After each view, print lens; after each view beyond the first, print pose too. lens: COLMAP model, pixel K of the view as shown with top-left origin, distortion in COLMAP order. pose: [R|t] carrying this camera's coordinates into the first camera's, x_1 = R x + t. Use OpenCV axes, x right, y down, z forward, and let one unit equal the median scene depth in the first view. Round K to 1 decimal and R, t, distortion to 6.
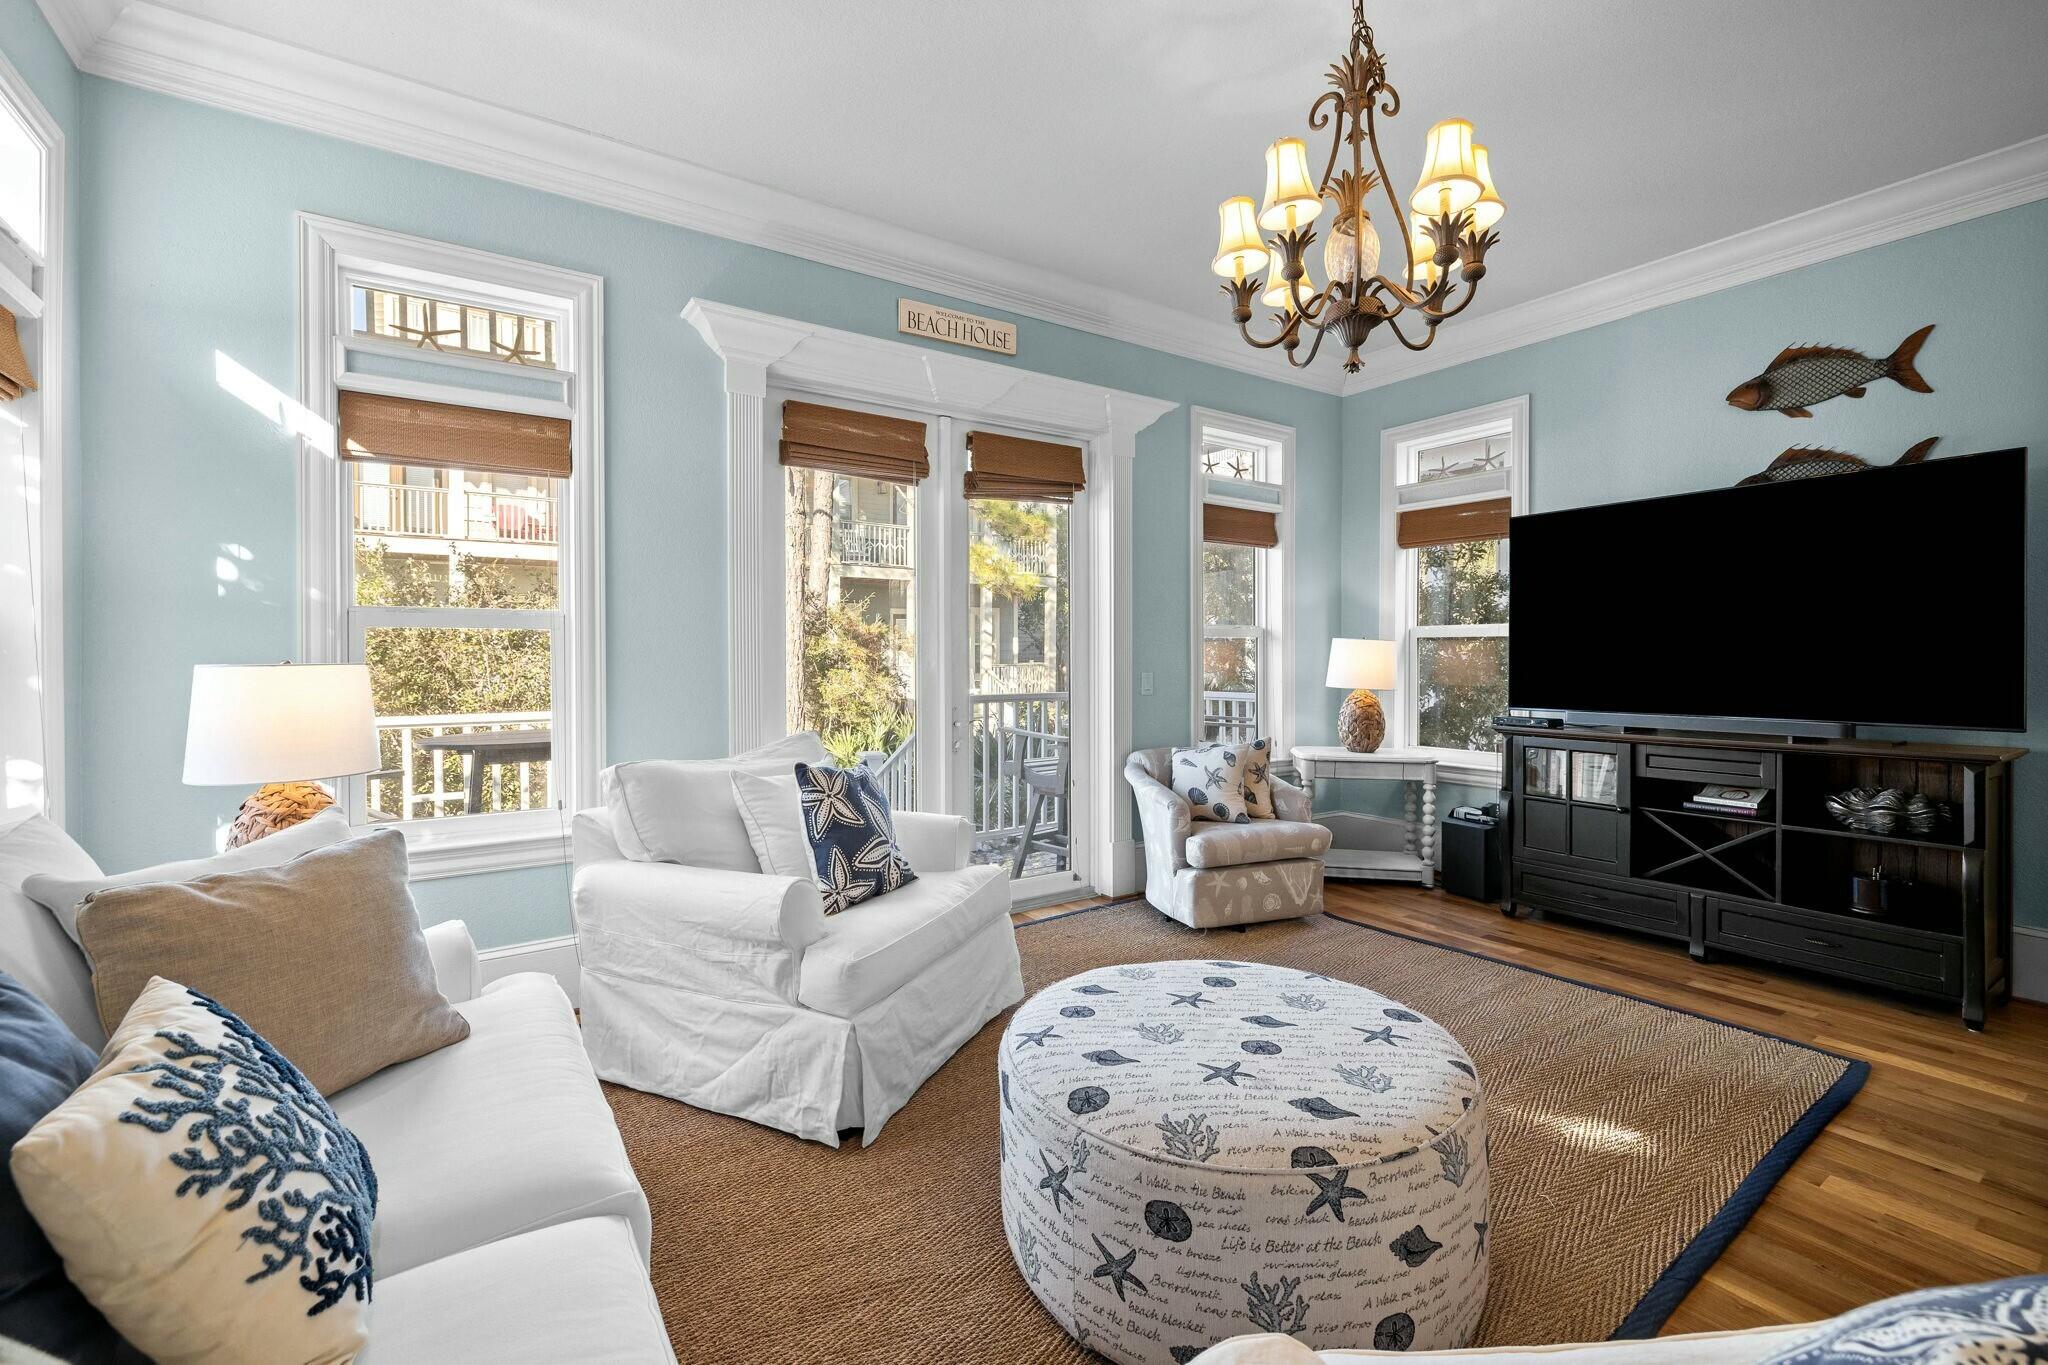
lens RADIAL K [[859.5, 0, 1017.3], [0, 859.5, 653.1], [0, 0, 1]] dist [0.007606, 0.000078]
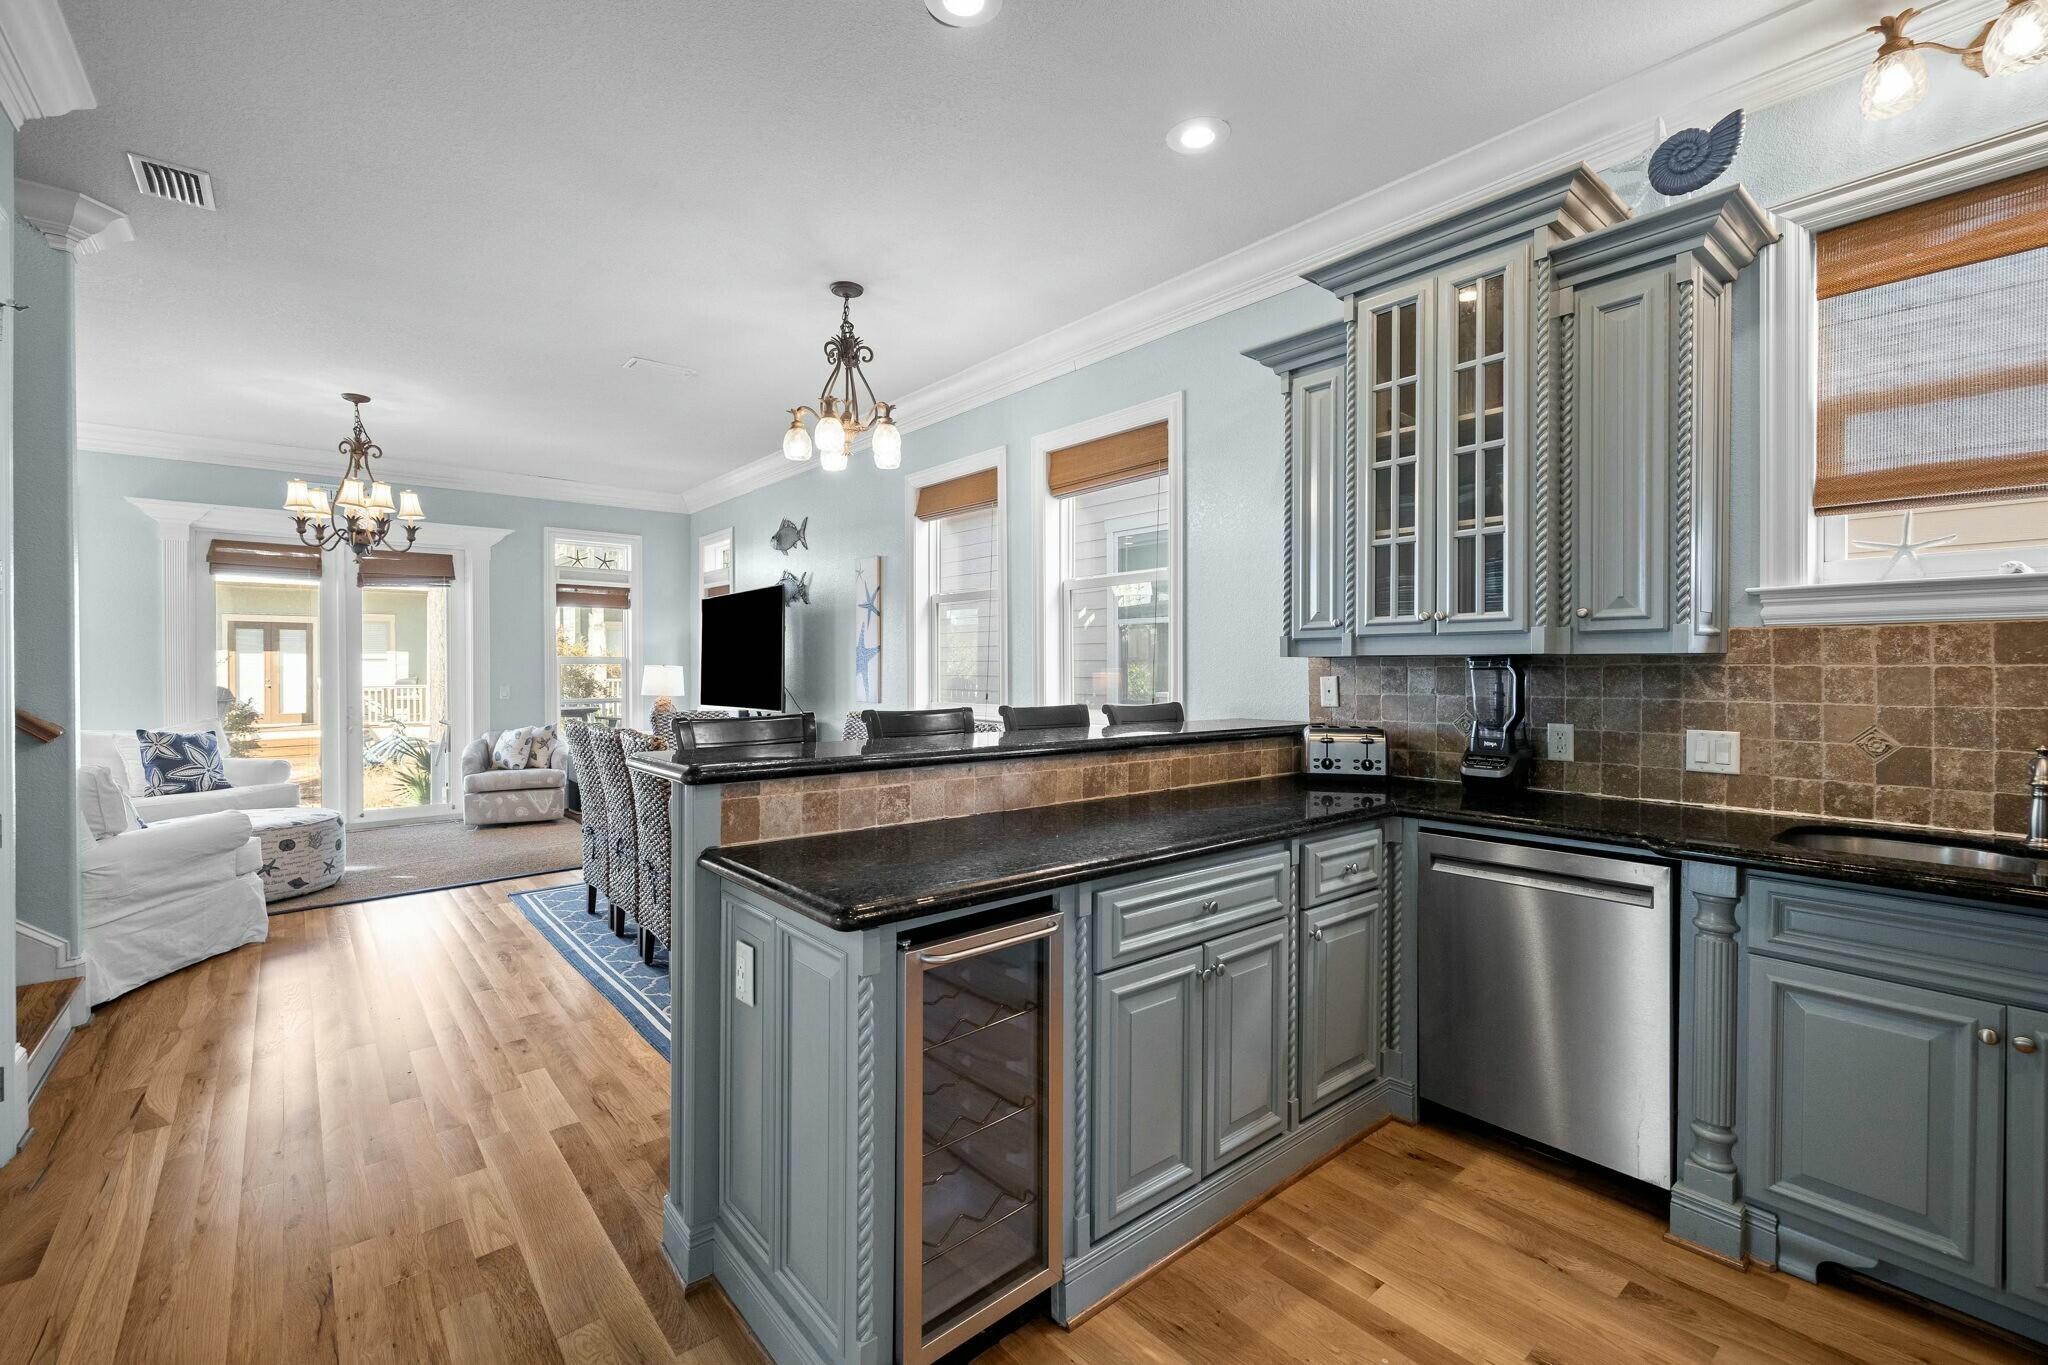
lens RADIAL K [[880.9, 0, 1016.5], [0, 880.9, 672.1], [0, 0, 1]] dist [0.009132, -0.000225]
pose [[0.994327, -0.004111, 0.106284, 1.337560], [0.003488, 0.999976, 0.006055, -0.018474], [-0.106307, -0.005650, 0.994317, -1.151077]]
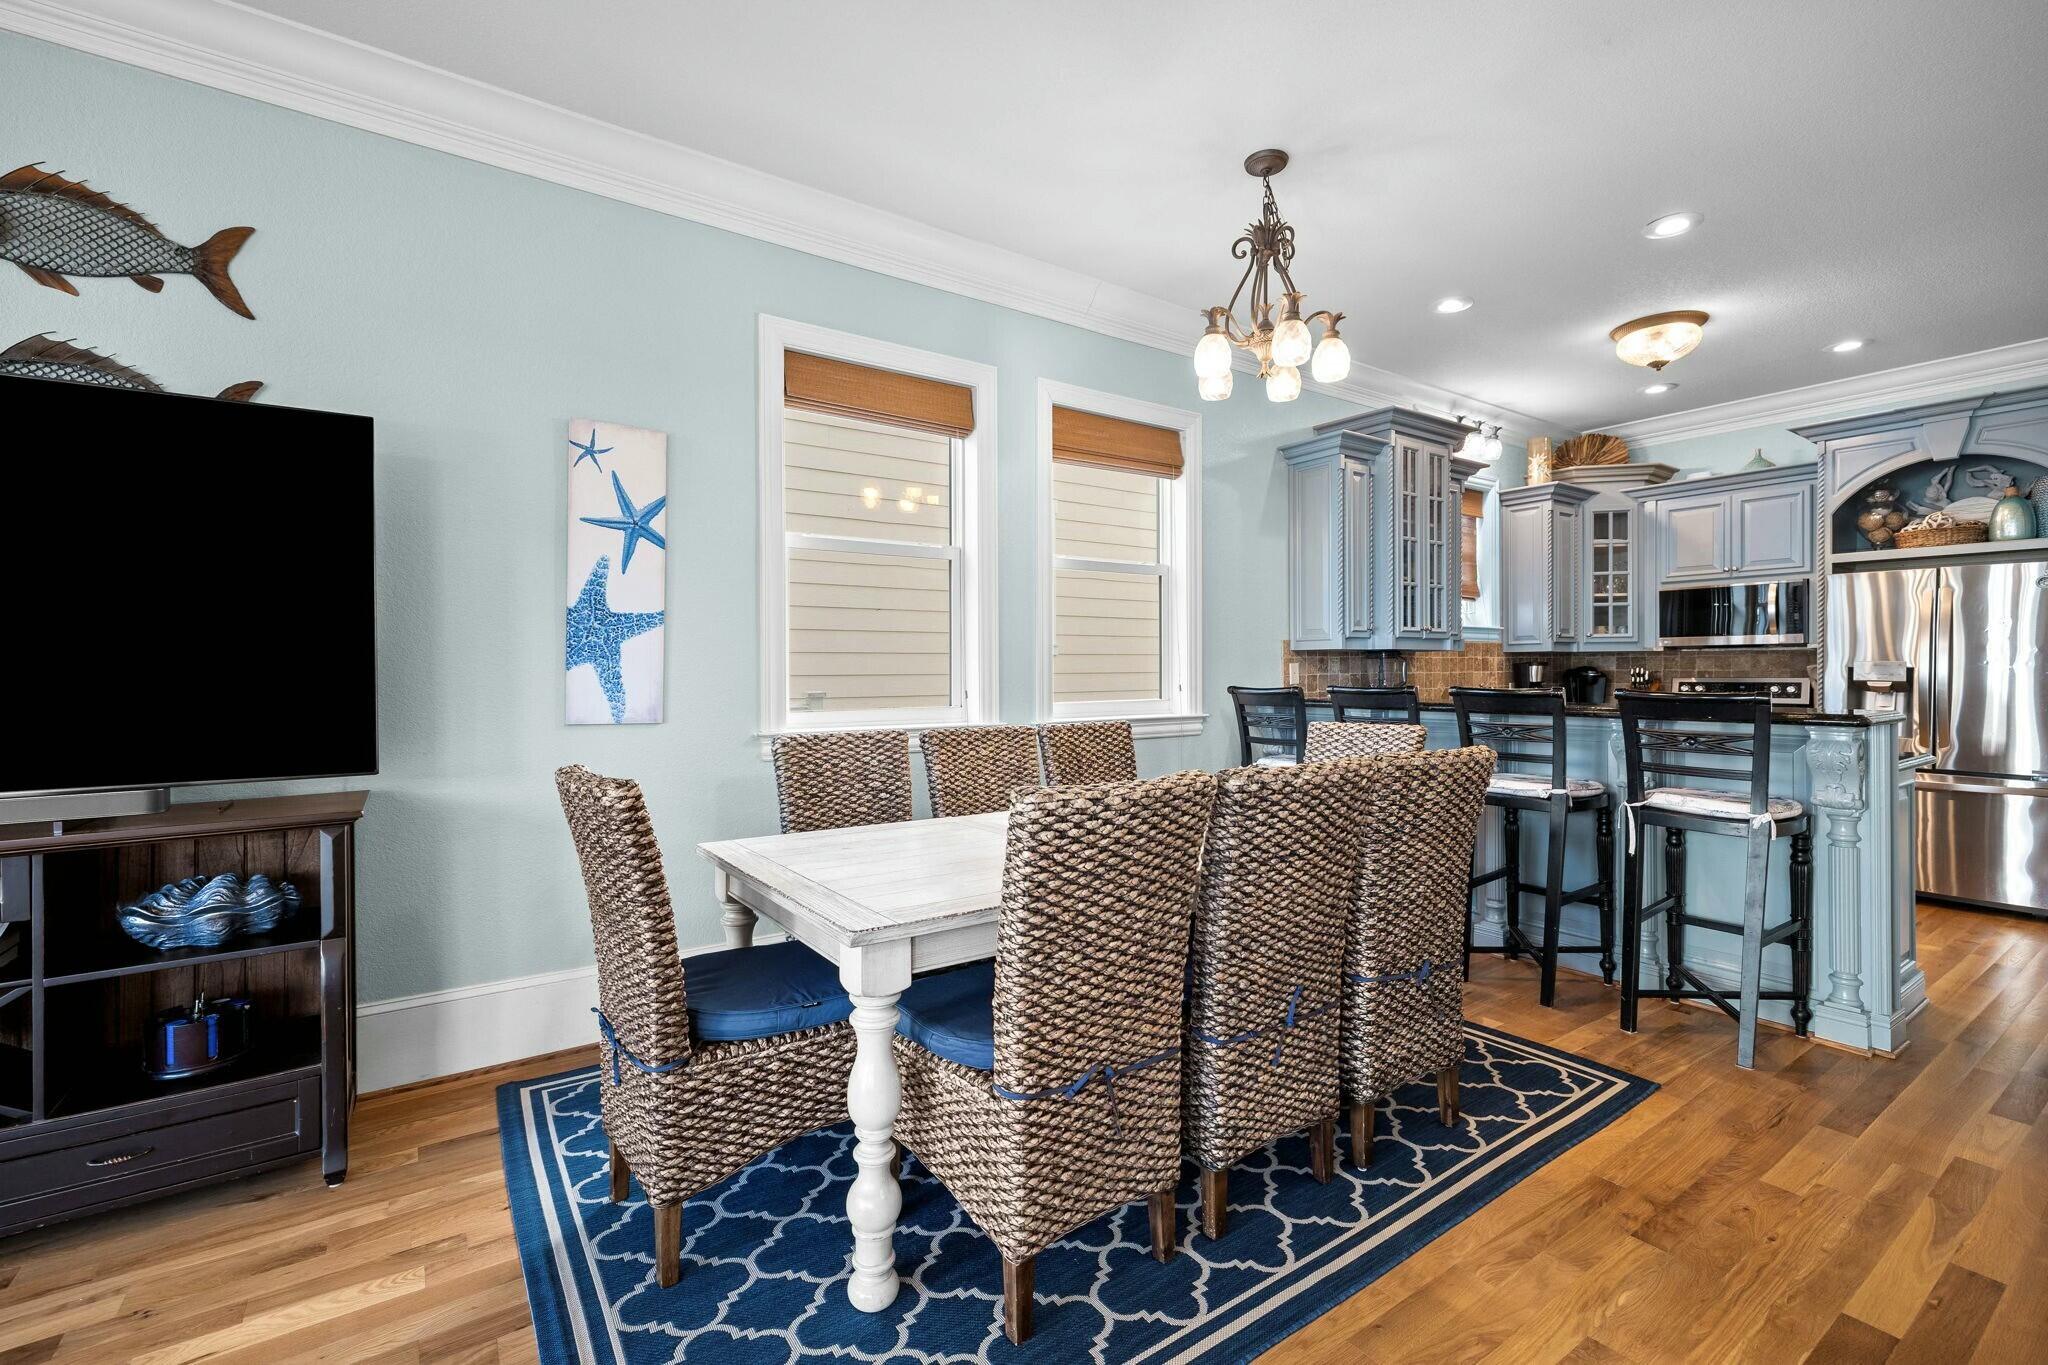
lens RADIAL K [[884.2, 0, 1022.2], [0, 884.2, 673.3], [0, 0, 1]] dist [0.003479, -0.000418]
pose [[-0.019584, -0.005019, 0.999796, 0.292450], [0.007304, 0.999960, 0.005163, 0.000335], [-0.999782, 0.007403, -0.019546, 0.369304]]
